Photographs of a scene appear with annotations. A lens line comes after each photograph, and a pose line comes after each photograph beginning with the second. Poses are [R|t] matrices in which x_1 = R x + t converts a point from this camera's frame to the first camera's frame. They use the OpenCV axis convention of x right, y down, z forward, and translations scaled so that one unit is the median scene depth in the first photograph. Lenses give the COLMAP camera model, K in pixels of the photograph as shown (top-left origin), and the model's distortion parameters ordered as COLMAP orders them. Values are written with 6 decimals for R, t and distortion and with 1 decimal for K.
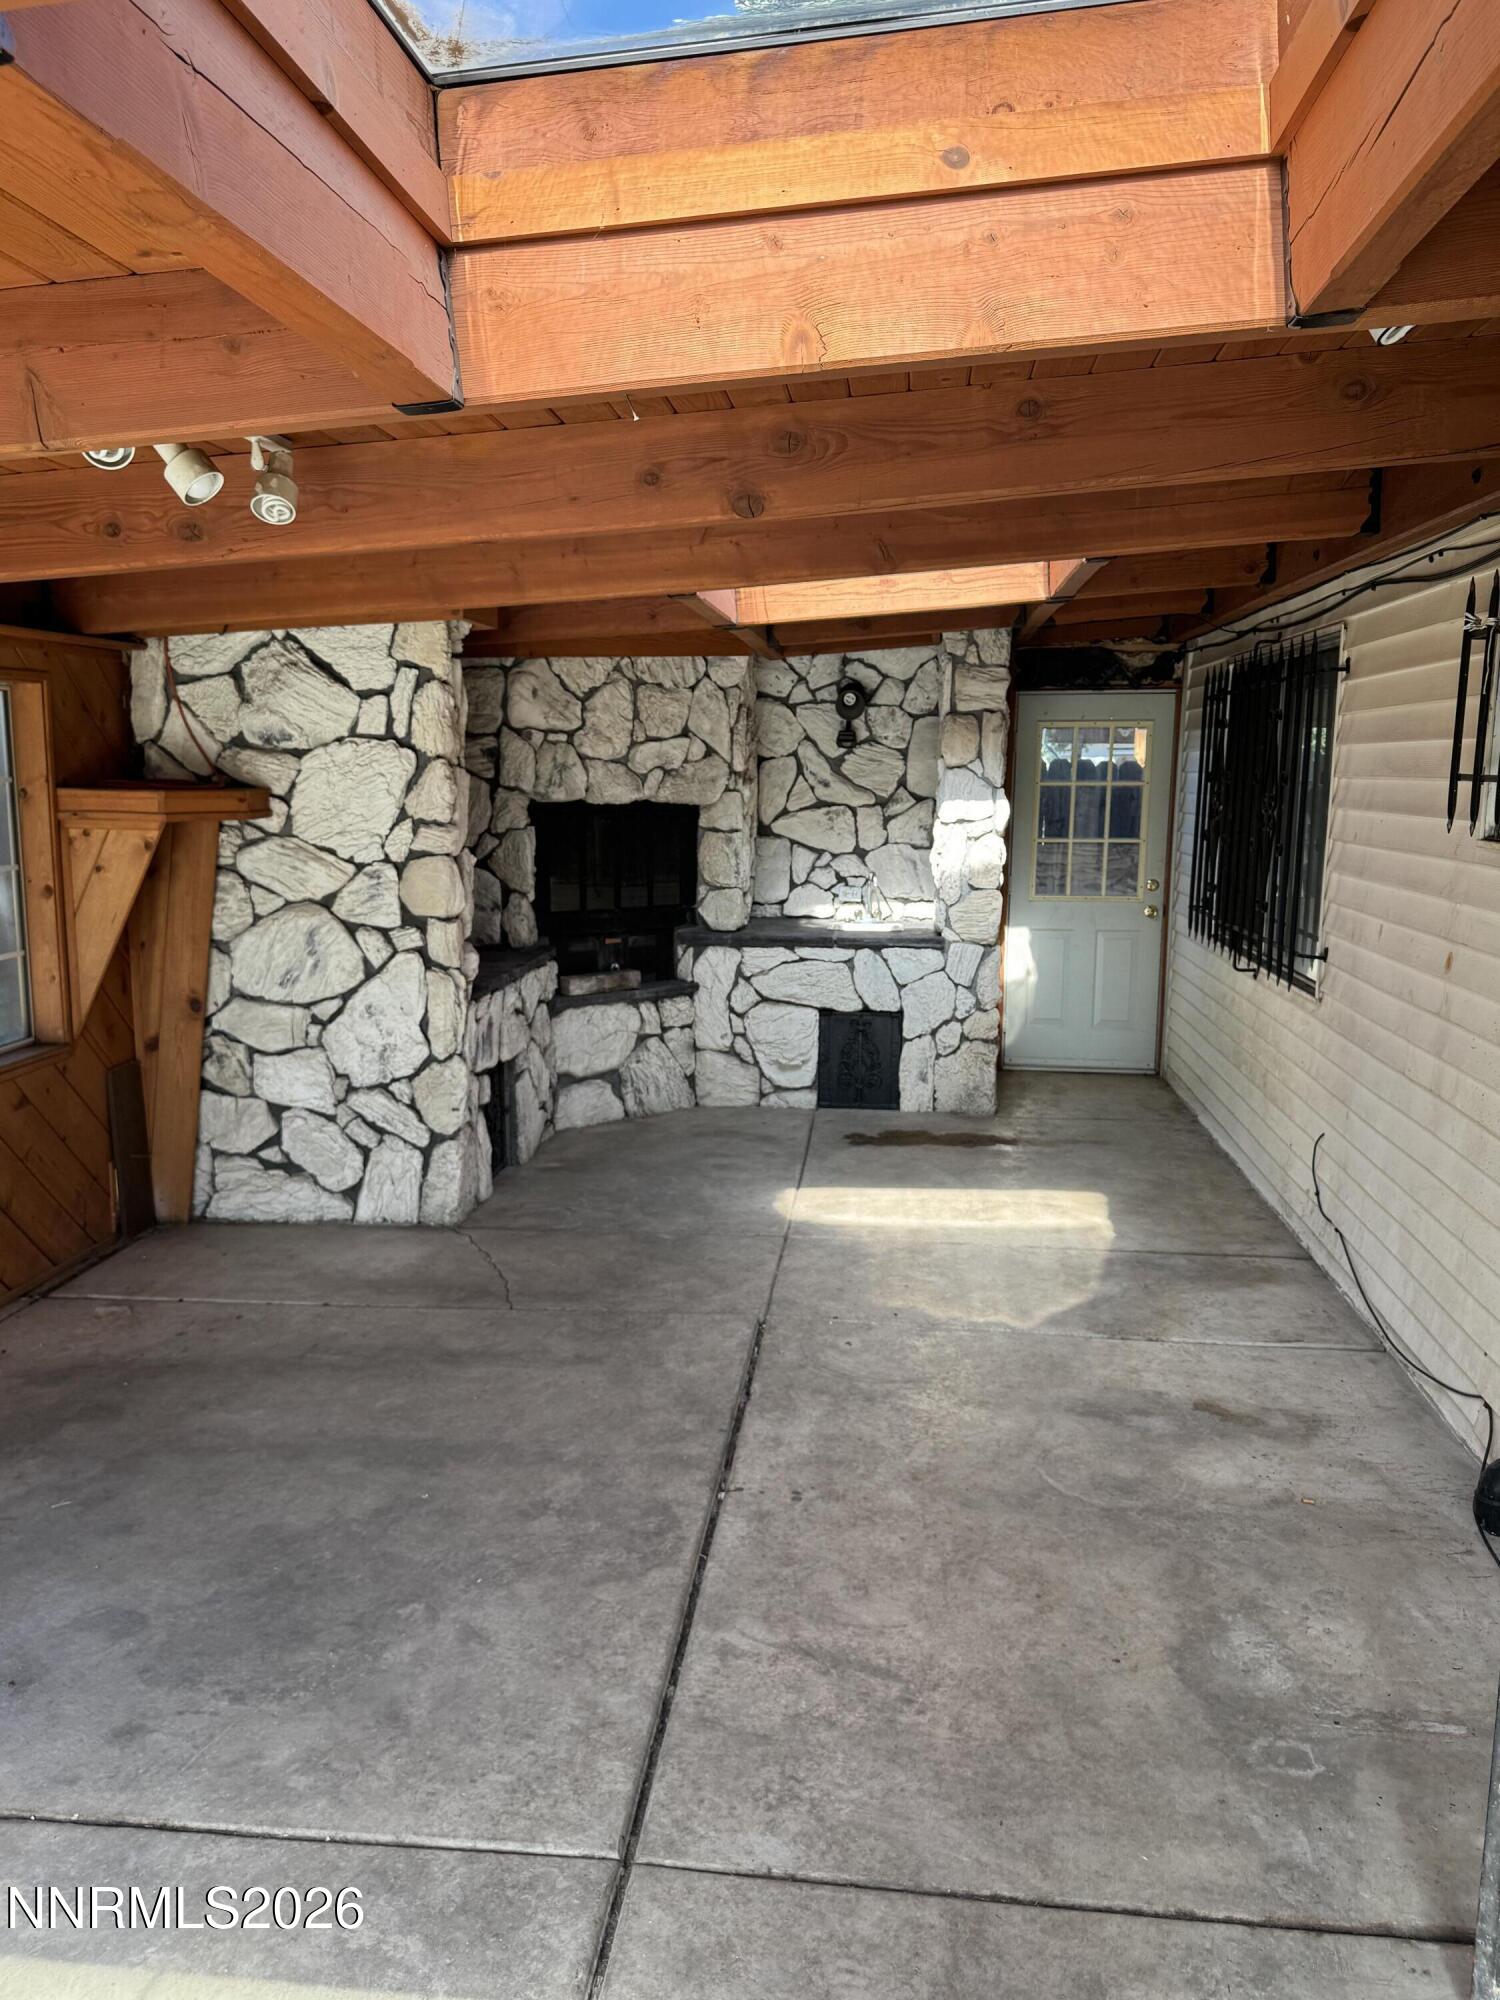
lens RADIAL K [[1426.5, 0, 750.0], [0, 1426.5, 1000.0], [0, 0, 1]] dist [0.151740, -0.000107]
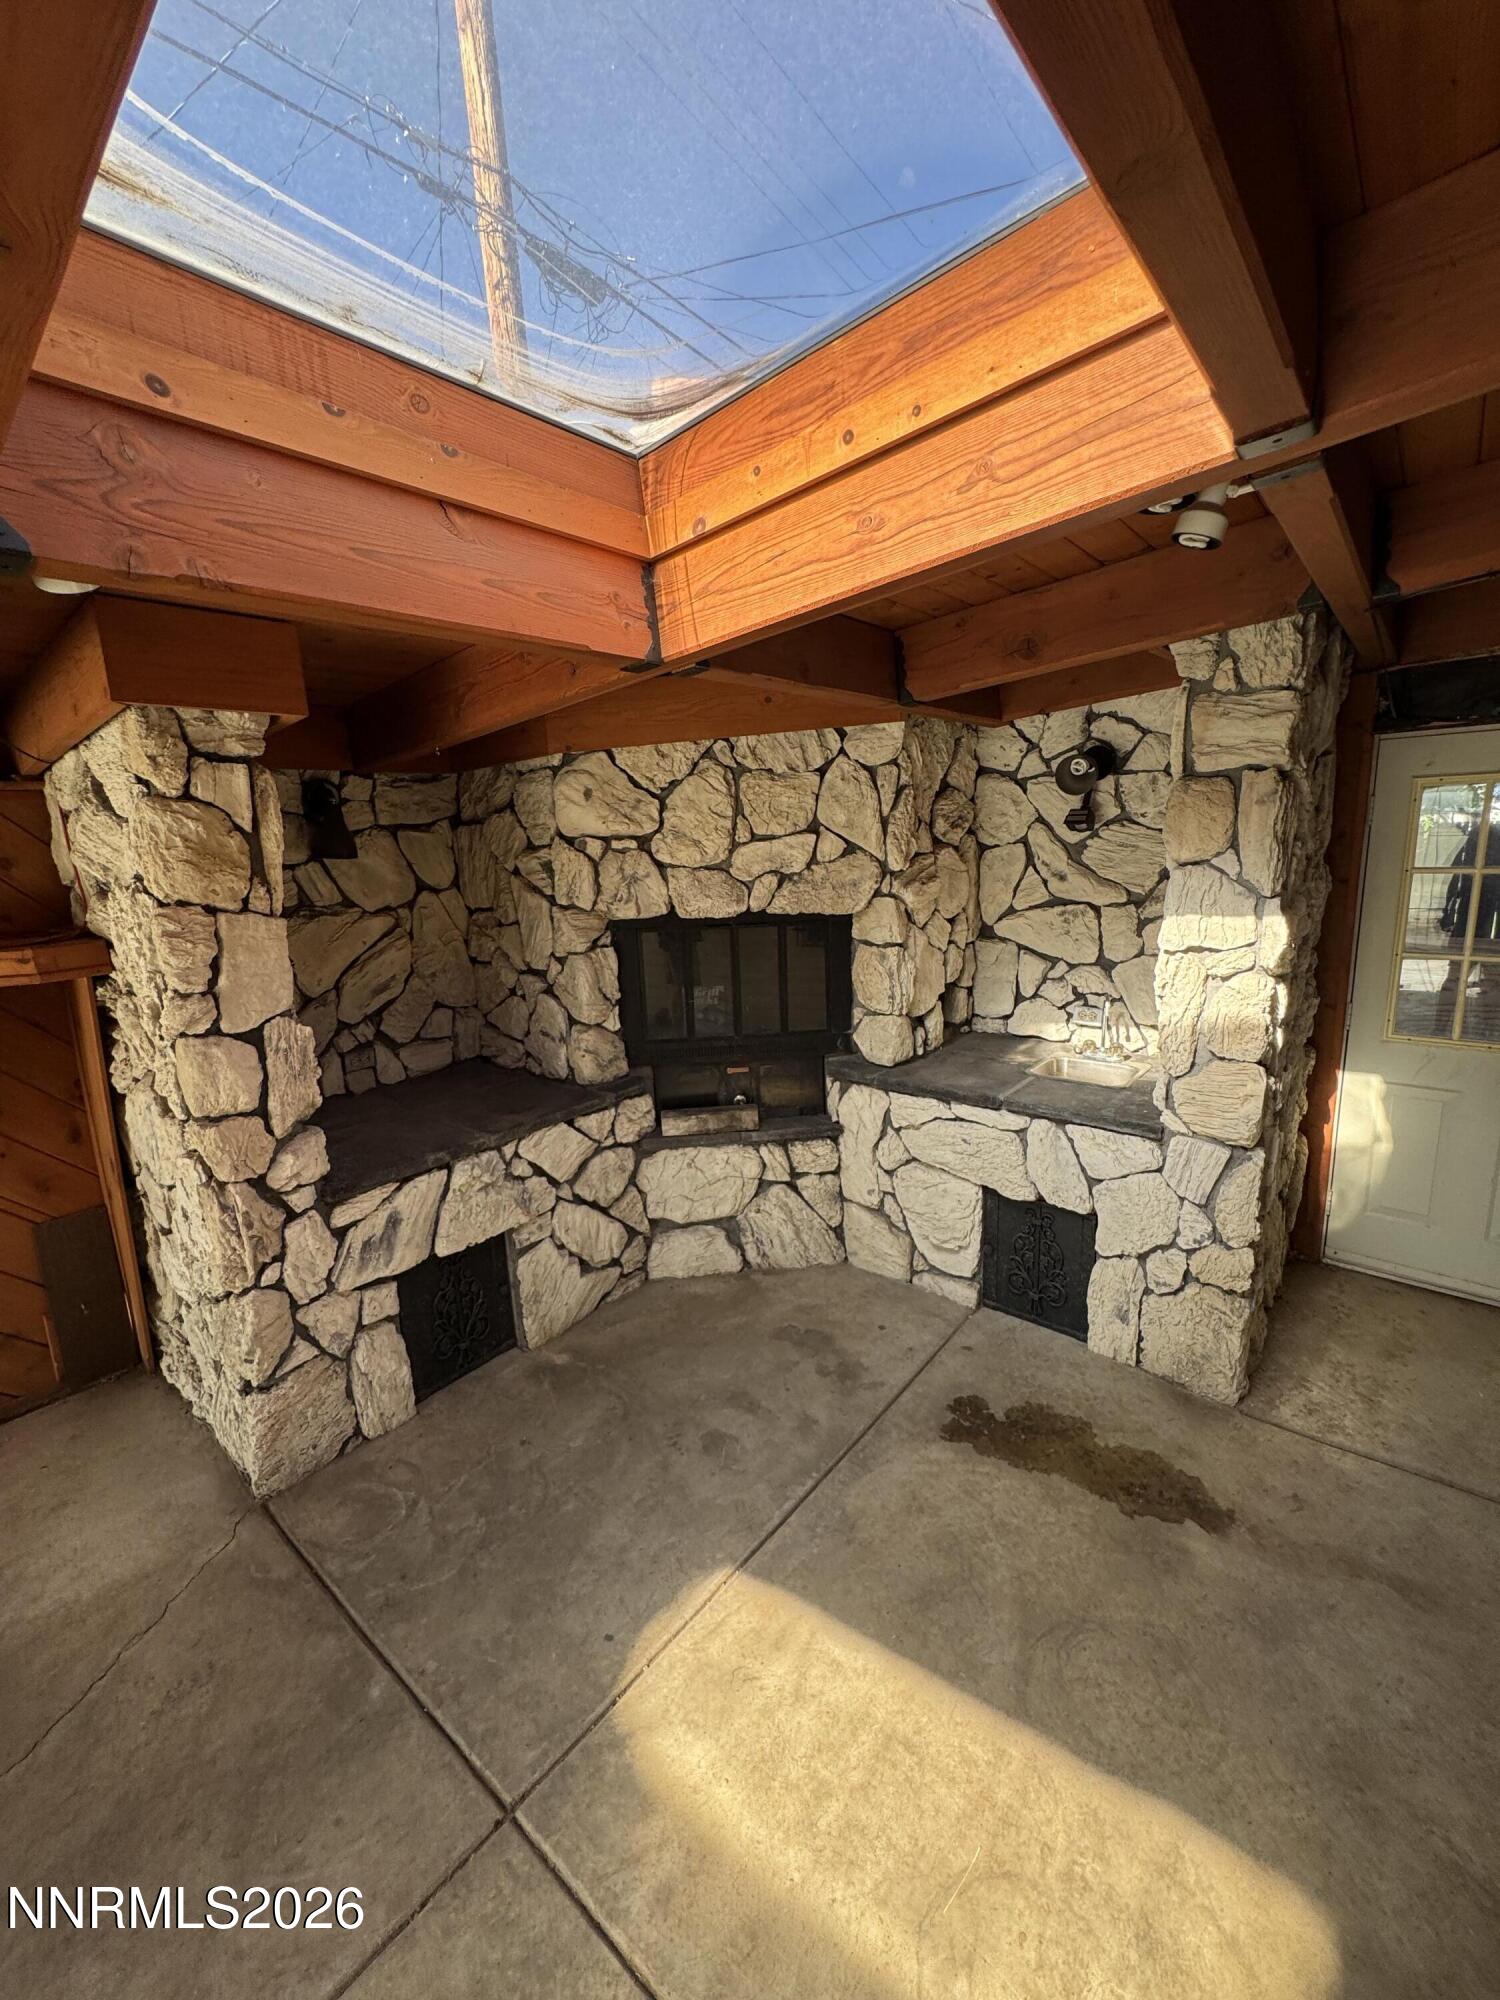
lens RADIAL K [[801.8, 0, 750.0], [0, 801.8, 1000.0], [0, 0, 1]] dist [-0.000978, 0.000141]
pose [[0.833533, 0.070711, -0.547925, 0.174454], [-0.044985, 0.997169, 0.060253, -0.113211], [0.550635, -0.025575, 0.834355, 0.593022]]
